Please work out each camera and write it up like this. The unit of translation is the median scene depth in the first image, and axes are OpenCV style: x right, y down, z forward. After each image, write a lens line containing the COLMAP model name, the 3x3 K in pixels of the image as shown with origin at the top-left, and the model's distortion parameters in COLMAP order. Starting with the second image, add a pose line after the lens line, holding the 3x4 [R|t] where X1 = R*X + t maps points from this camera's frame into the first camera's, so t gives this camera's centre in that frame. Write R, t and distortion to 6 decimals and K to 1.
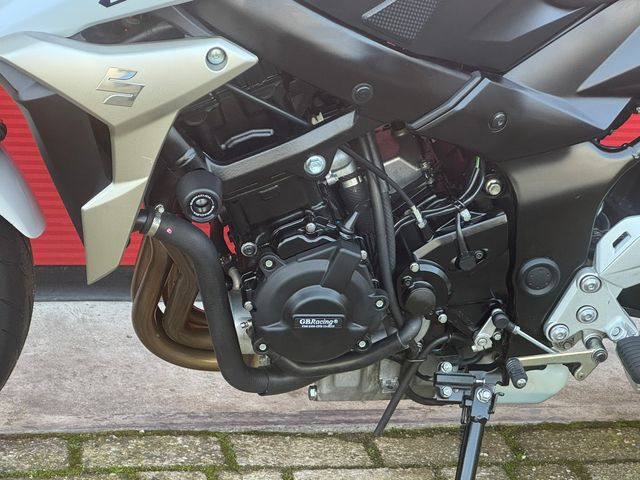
lens RADIAL K [[1651.5, 0, 314.9], [0, 1651.5, 219.1], [0, 0, 1]] dist [-0.184410, 6.051441]
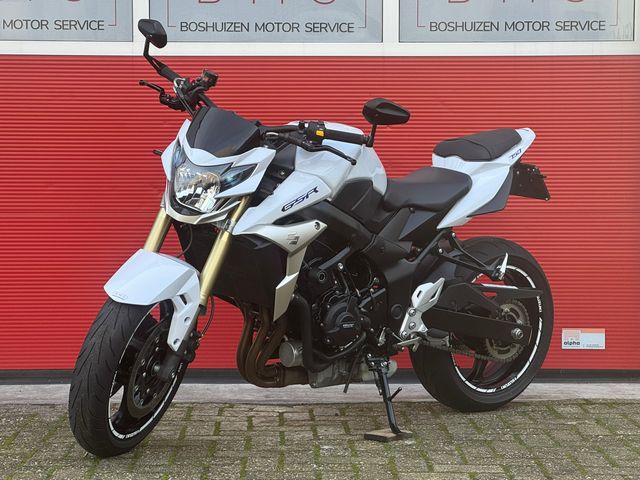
lens RADIAL K [[1651.5, 0, 314.9], [0, 1651.5, 219.1], [0, 0, 1]] dist [-0.184410, 6.051441]
pose [[0.861397, -0.102682, 0.497445, -1.319187], [0.255962, 0.933664, -0.250510, 0.541375], [-0.438724, 0.343115, 0.830538, -1.240408]]
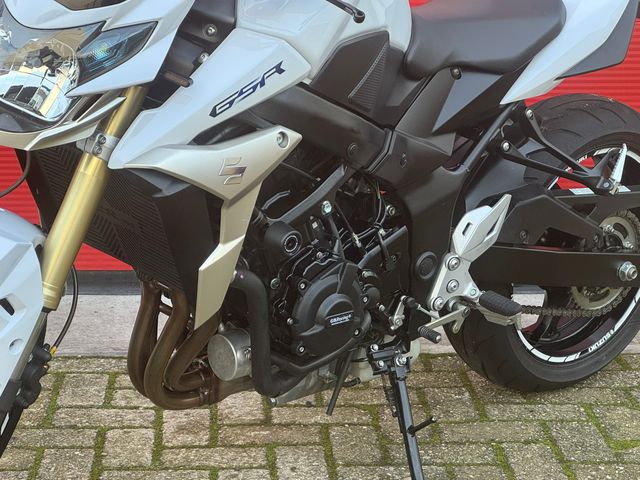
lens RADIAL K [[1651.5, 0, 314.9], [0, 1651.5, 219.1], [0, 0, 1]] dist [-0.184410, 6.051441]
pose [[0.844560, -0.201466, 0.496115, -0.666017], [0.256336, 0.965574, -0.044265, 0.035076], [-0.470117, 0.164556, 0.867128, -0.216448]]
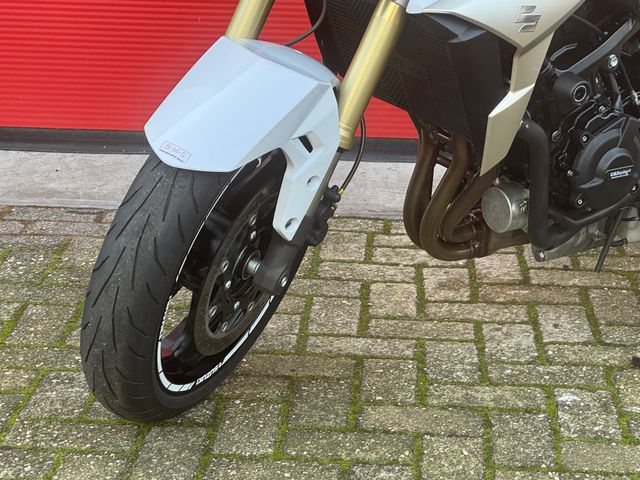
lens RADIAL K [[1651.5, 0, 314.9], [0, 1651.5, 219.1], [0, 0, 1]] dist [-0.184410, 6.051441]
pose [[0.901068, -0.198730, 0.385465, -0.757361], [0.222005, 0.974909, -0.016340, 0.062762], [-0.372546, 0.100299, 0.922578, -0.206300]]
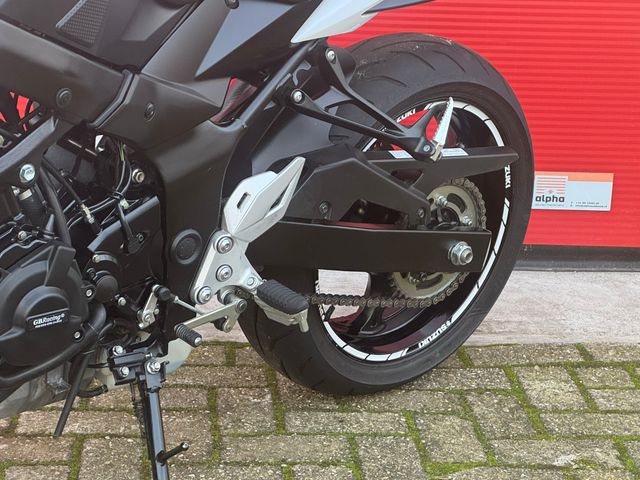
lens RADIAL K [[1651.5, 0, 314.9], [0, 1651.5, 219.1], [0, 0, 1]] dist [-0.184410, 6.051441]
pose [[0.834015, -0.199889, 0.514261, -0.373752], [0.232813, 0.972521, 0.000442, 0.036811], [-0.500218, 0.119358, 0.857634, -0.013727]]
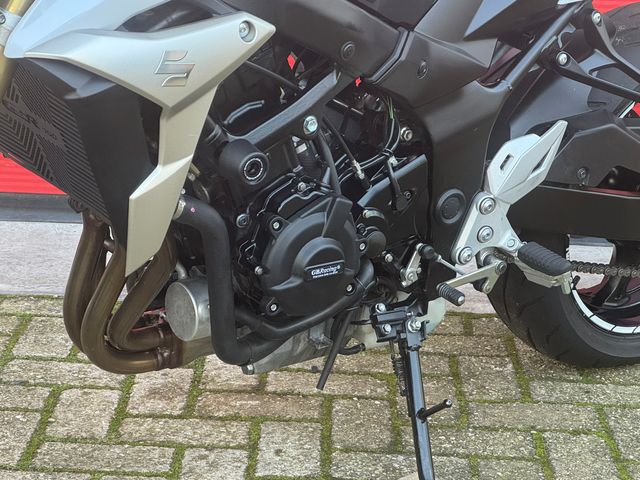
lens RADIAL K [[1651.5, 0, 314.9], [0, 1651.5, 219.1], [0, 0, 1]] dist [-0.184410, 6.051441]
pose [[0.884425, -0.182020, 0.429722, -0.443161], [0.212069, 0.976992, -0.022637, 0.049958], [-0.415714, 0.111151, 0.902678, 0.016807]]
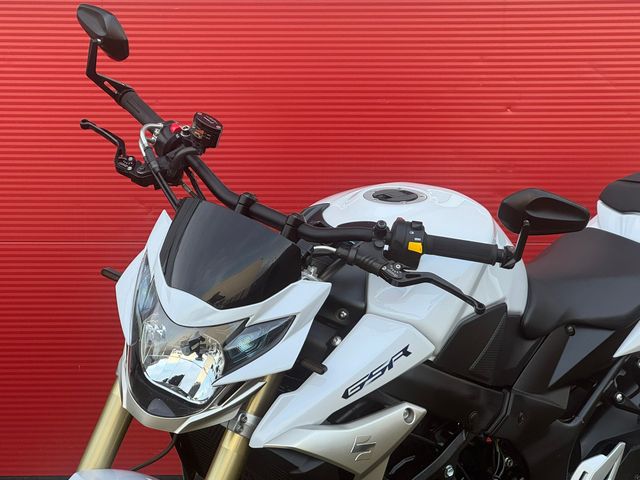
lens RADIAL K [[1651.5, 0, 314.9], [0, 1651.5, 219.1], [0, 0, 1]] dist [-0.184410, 6.051441]
pose [[0.876776, -0.170171, 0.449785, -0.703843], [0.249098, 0.960753, -0.122084, -0.093899], [-0.411357, 0.219081, 0.884754, -0.333102]]
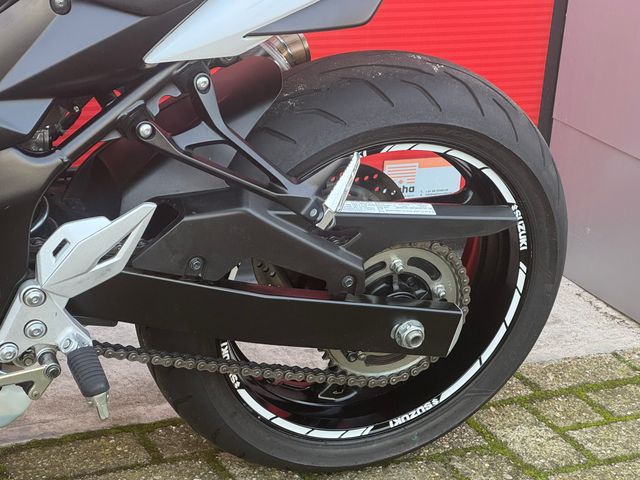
lens RADIAL K [[1651.5, 0, 314.9], [0, 1651.5, 219.1], [0, 0, 1]] dist [-0.184410, 6.051441]
pose [[0.968535, -0.090594, 0.231805, 0.109914], [0.088829, 0.995883, 0.018062, -0.008076], [-0.232487, 0.003097, 0.972595, 0.046035]]
